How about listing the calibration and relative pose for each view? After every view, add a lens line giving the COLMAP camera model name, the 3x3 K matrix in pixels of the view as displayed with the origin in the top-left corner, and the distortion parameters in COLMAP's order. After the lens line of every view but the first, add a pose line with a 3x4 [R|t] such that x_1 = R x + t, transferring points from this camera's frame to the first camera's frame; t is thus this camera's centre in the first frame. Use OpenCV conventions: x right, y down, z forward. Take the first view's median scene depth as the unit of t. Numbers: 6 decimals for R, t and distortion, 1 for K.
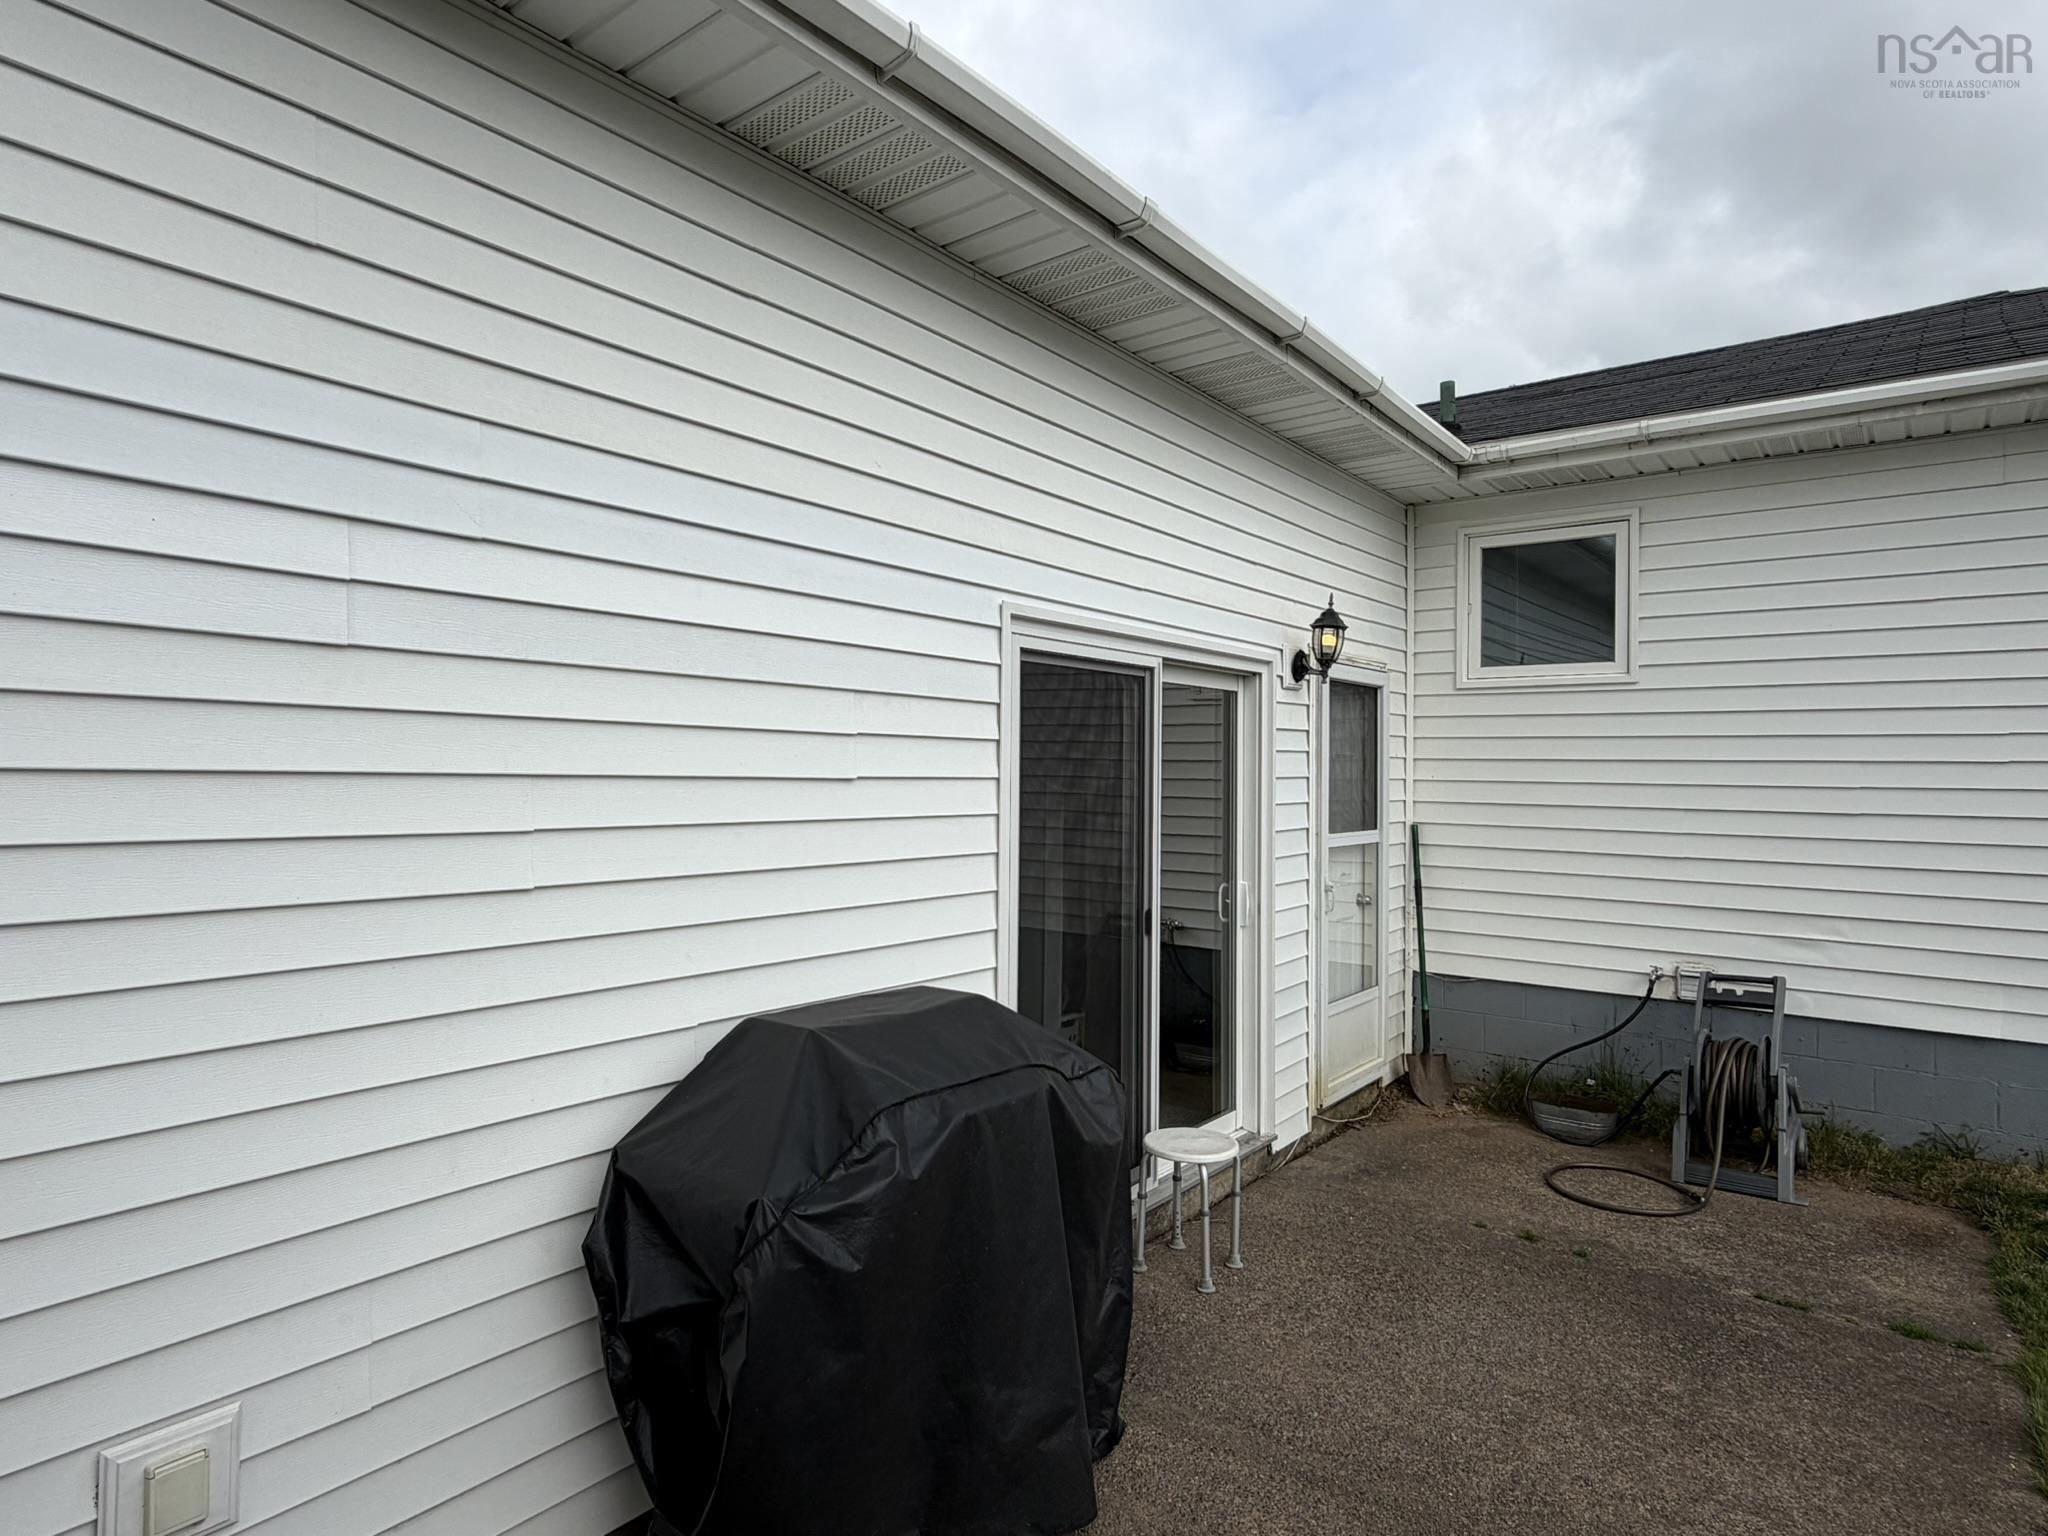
lens RADIAL K [[1160.5, 0, 1028.8], [0, 1160.5, 768.6], [0, 0, 1]] dist [0.008320, 0.002692]
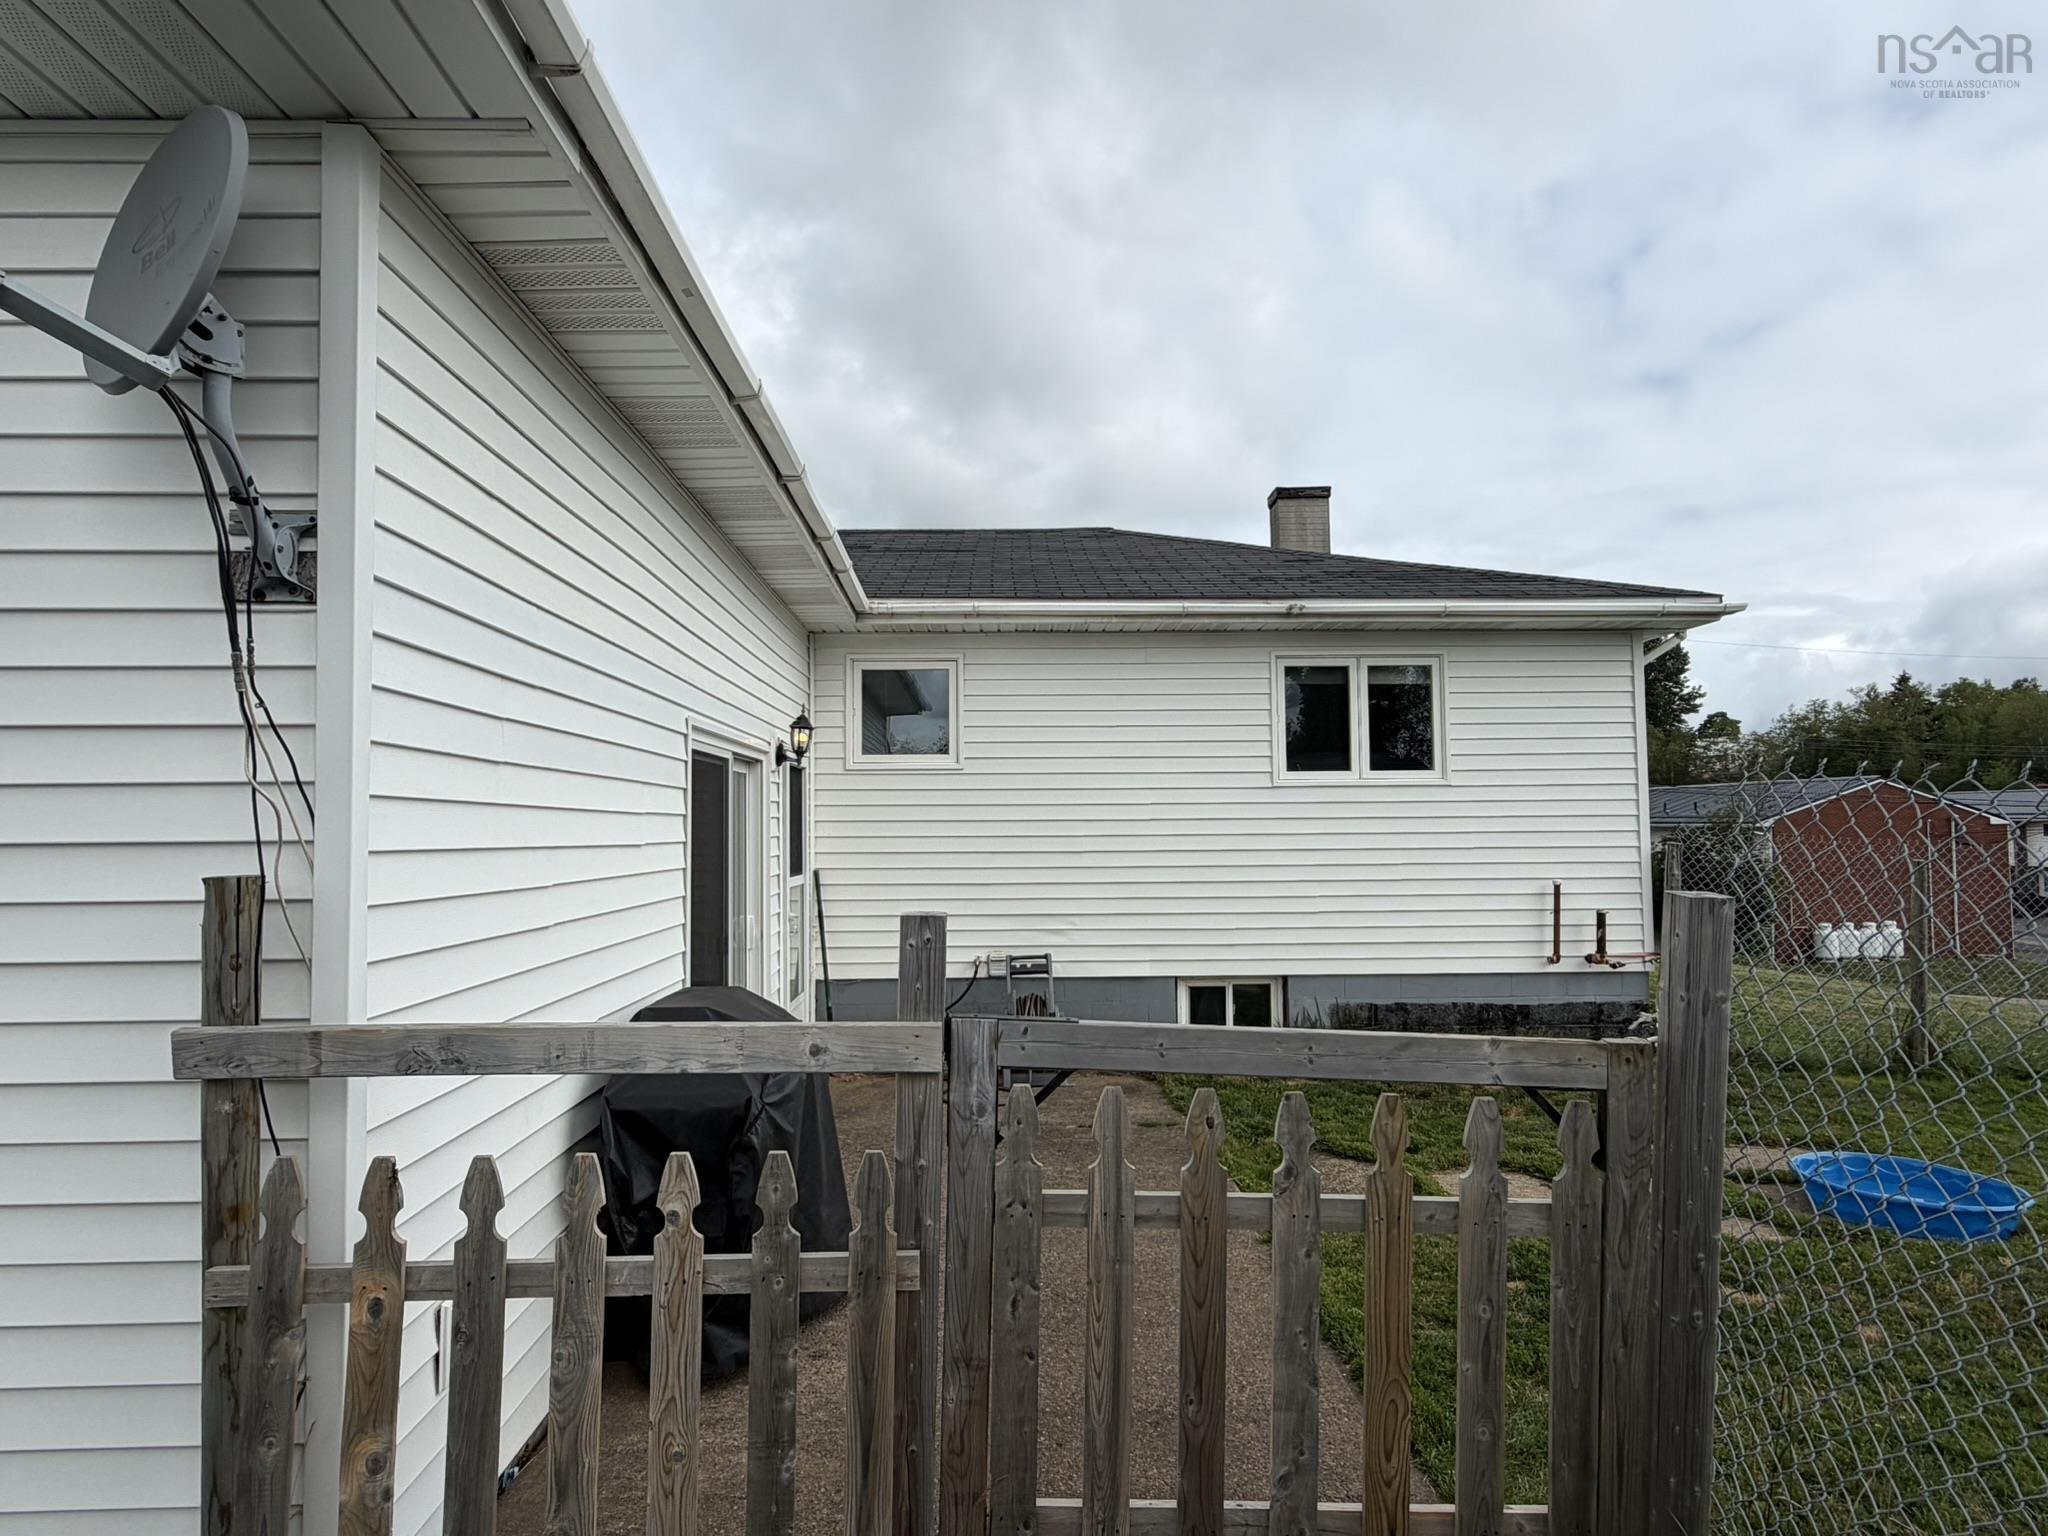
lens RADIAL K [[1160.5, 0, 1016.8], [0, 1160.5, 771.4], [0, 0, 1]] dist [0.008320, 0.002692]
pose [[0.775506, 0.013232, 0.631202, -0.395643], [0.015455, 0.999083, -0.039933, -0.010047], [-0.631151, 0.040723, 0.774590, -0.222271]]
